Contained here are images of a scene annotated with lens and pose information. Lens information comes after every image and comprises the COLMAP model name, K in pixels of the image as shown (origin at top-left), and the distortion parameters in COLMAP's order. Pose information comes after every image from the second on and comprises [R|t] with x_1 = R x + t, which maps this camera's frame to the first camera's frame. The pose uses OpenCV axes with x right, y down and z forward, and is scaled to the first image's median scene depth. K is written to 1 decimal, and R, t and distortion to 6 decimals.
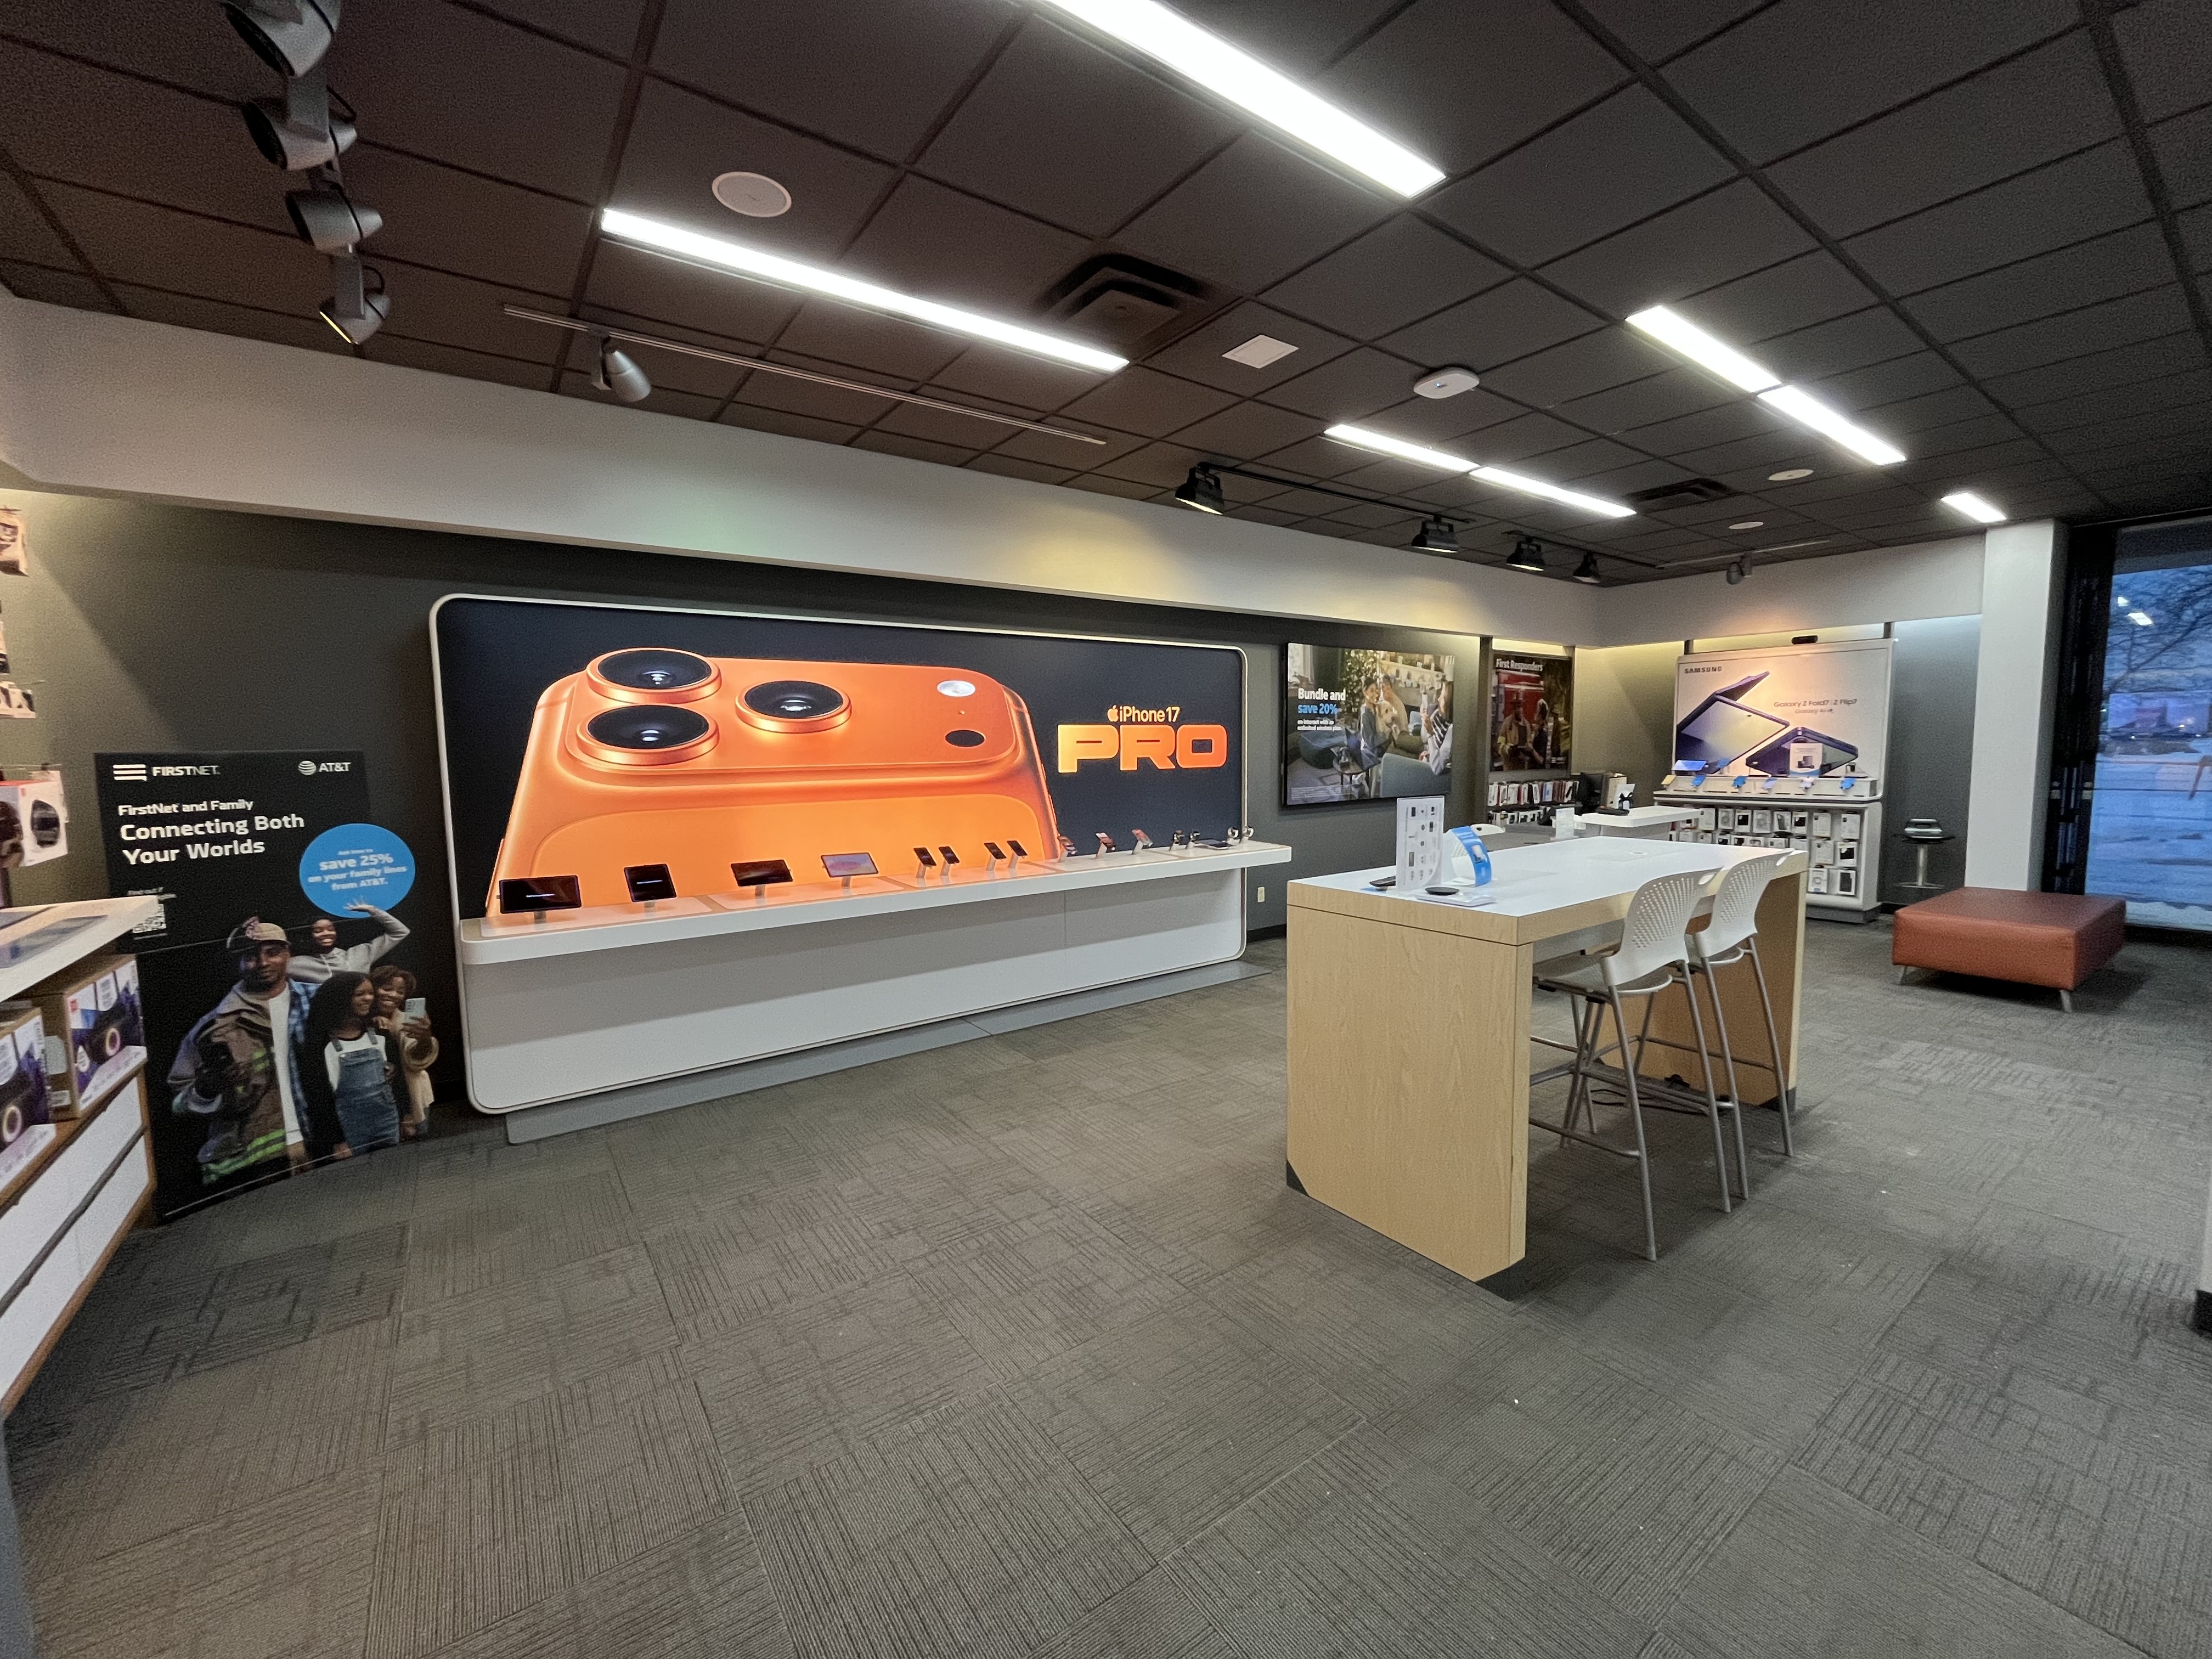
lens RADIAL K [[893.3, 0, 1106.0], [0, 893.3, 829.5], [0, 0, 1]] dist [0.001129, 0.000561]
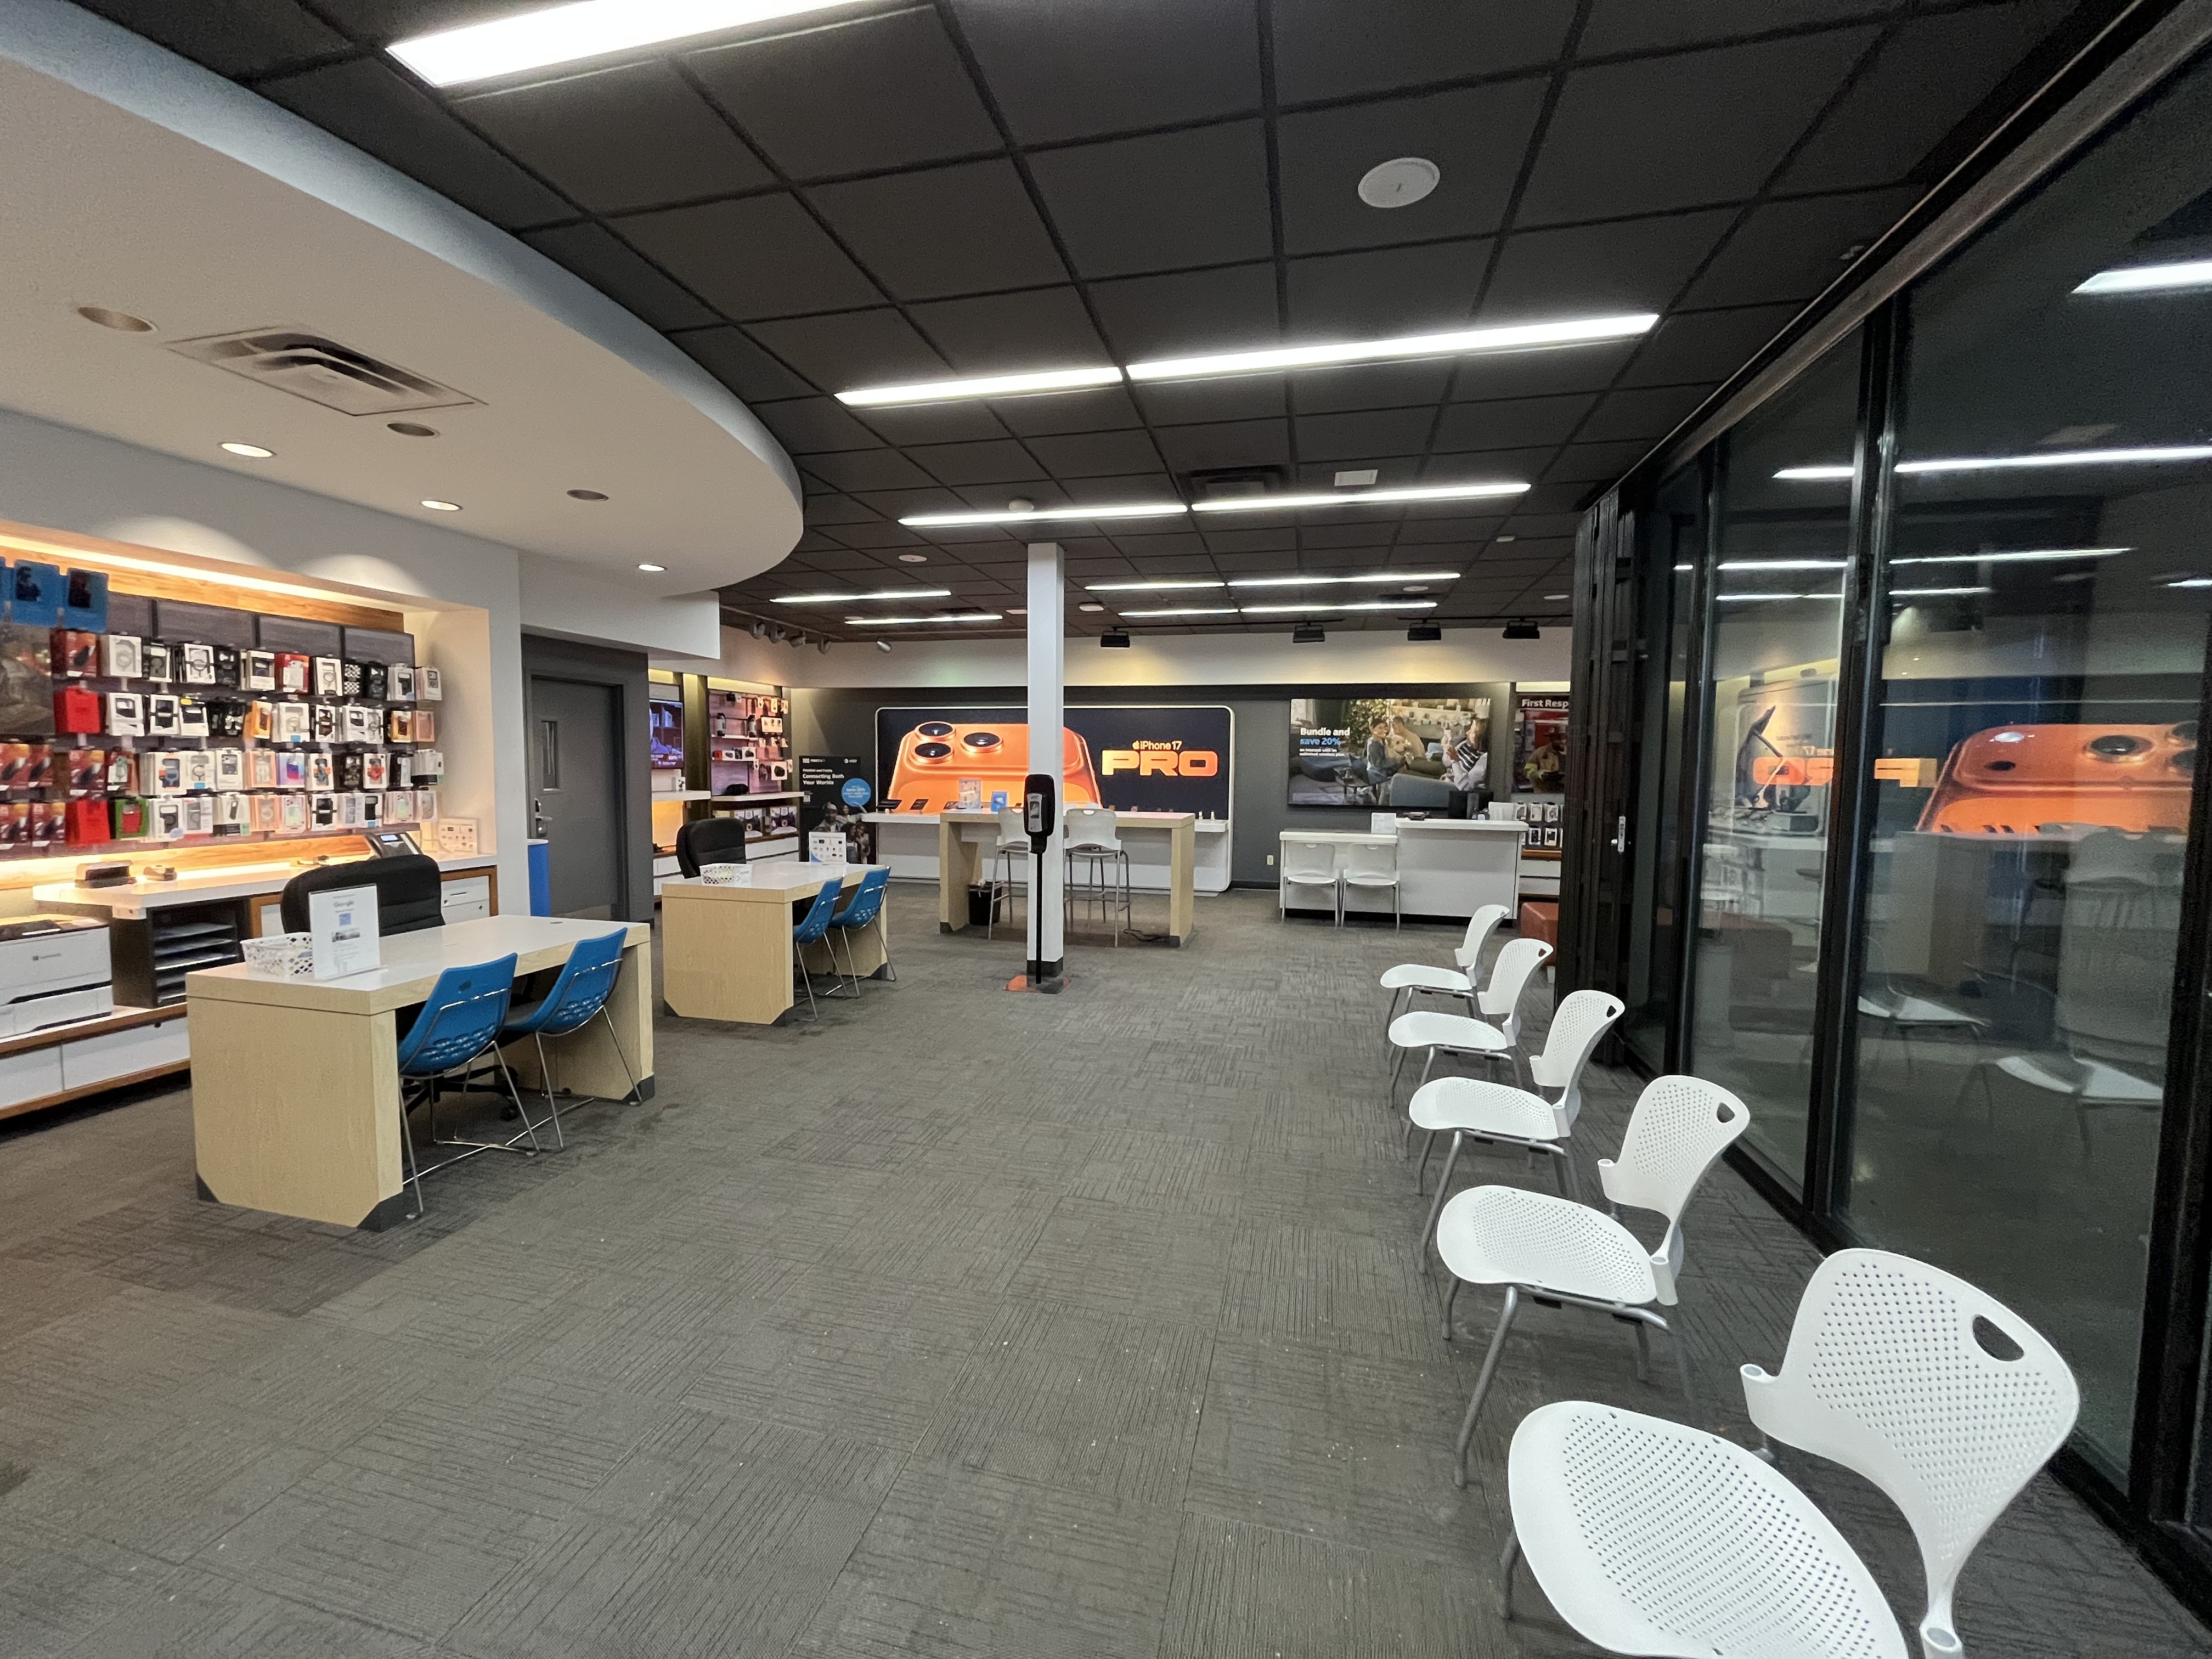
lens RADIAL K [[893.3, 0, 1106.0], [0, 893.3, 829.5], [0, 0, 1]] dist [0.001129, 0.000561]
pose [[0.654498, 0.079788, -0.751842, 1.150959], [-0.092687, 0.995383, 0.024947, 0.006963], [0.750361, 0.053359, 0.658871, -0.242923]]
